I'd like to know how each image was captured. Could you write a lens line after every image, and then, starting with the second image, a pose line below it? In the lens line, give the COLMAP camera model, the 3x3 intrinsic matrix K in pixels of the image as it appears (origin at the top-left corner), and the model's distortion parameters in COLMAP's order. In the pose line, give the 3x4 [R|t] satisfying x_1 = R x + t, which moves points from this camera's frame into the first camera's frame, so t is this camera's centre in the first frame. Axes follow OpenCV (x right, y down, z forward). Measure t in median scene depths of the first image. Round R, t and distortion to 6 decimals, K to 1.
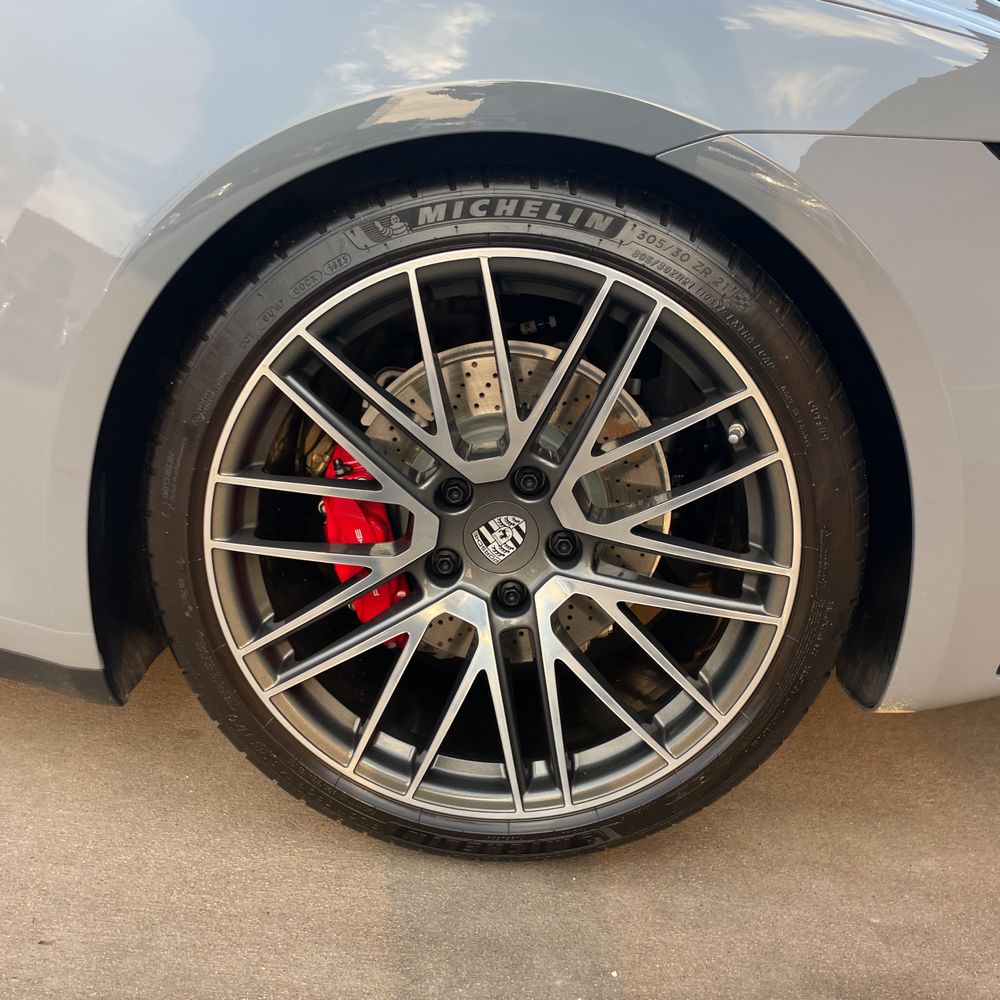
lens RADIAL K [[983.7, 0, 512.9], [0, 983.7, 498.6], [0, 0, 1]] dist [0.102598, -0.150028]
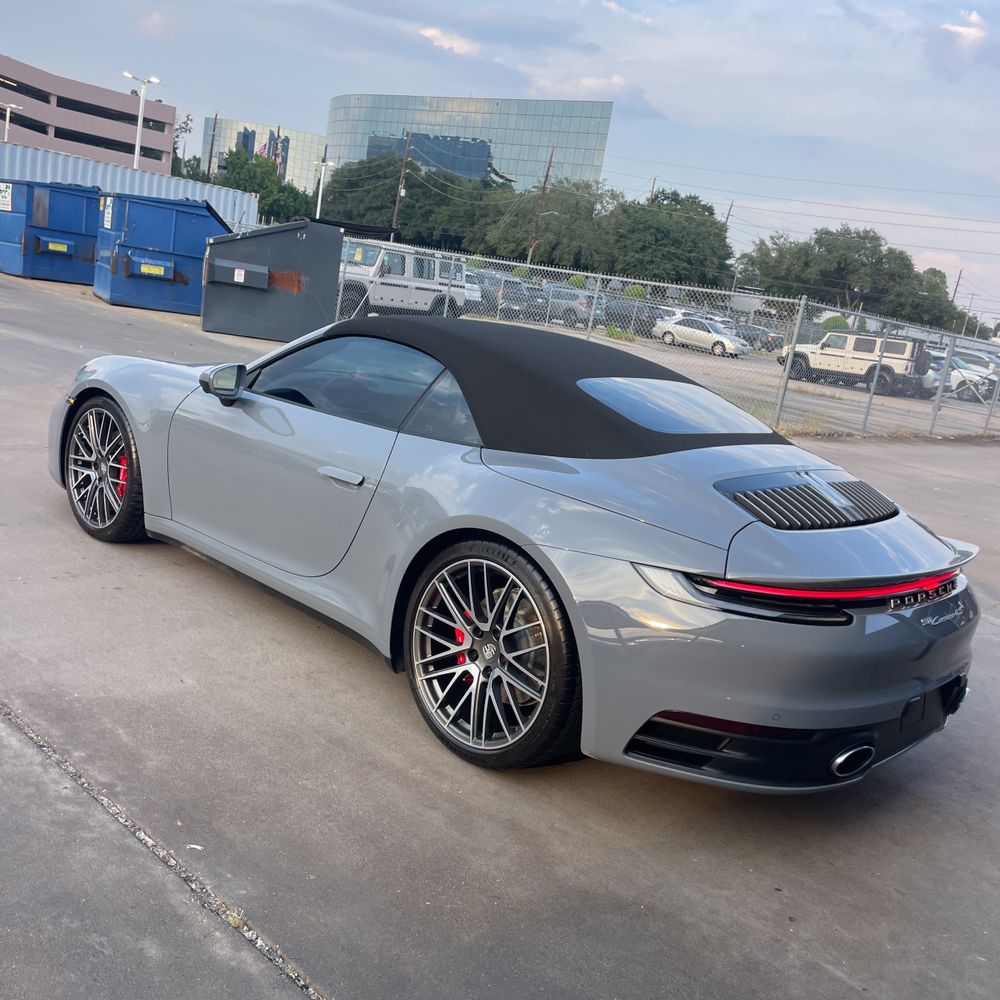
lens RADIAL K [[983.7, 0, 512.9], [0, 983.7, 498.6], [0, 0, 1]] dist [0.102598, -0.150028]
pose [[0.755386, 0.168477, -0.633251, 1.905585], [-0.275831, 0.958349, -0.074061, -0.206389], [0.594398, 0.230615, 0.770395, -1.410467]]
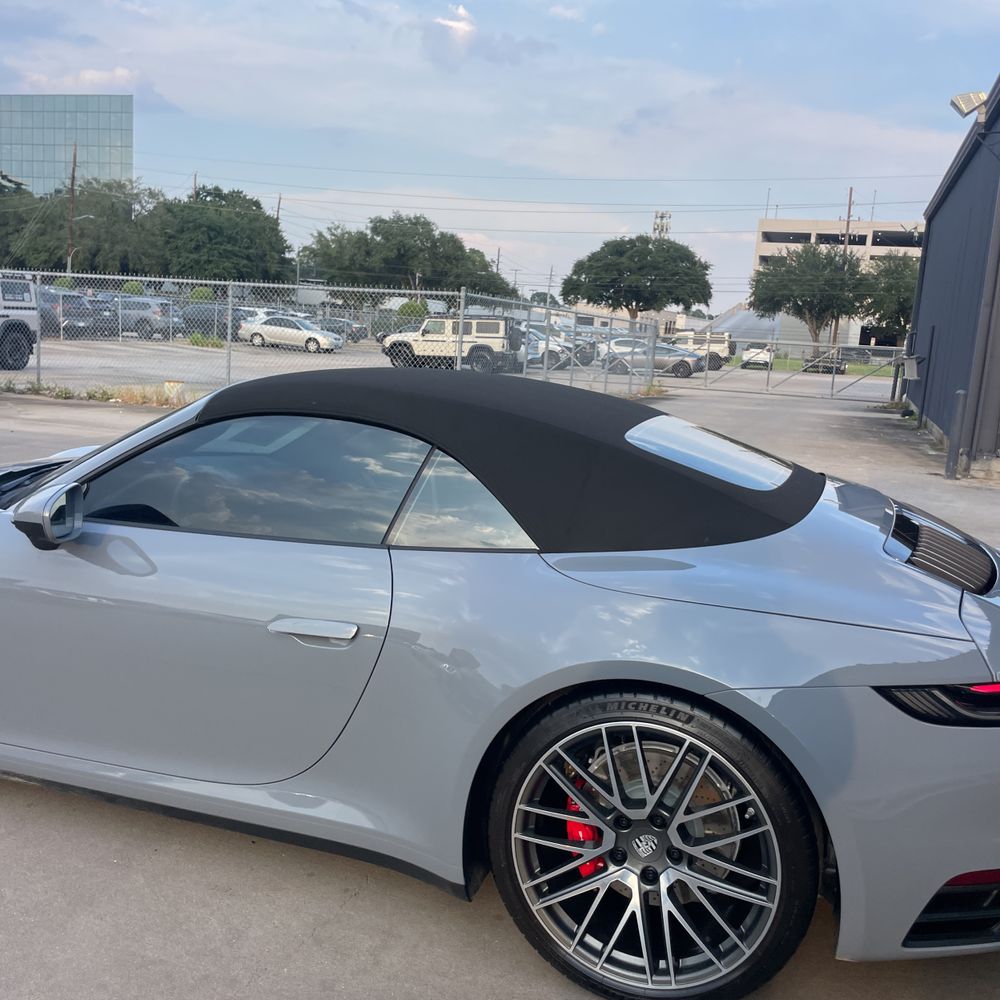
lens RADIAL K [[1002.7, 0, 511.2], [0, 1002.7, 494.0], [0, 0, 1]] dist [0.084272, -0.138544]
pose [[0.955009, 0.014944, -0.296199, 0.349050], [-0.059746, 0.987948, -0.142788, -0.382214], [0.290496, 0.154061, 0.944393, -1.262197]]
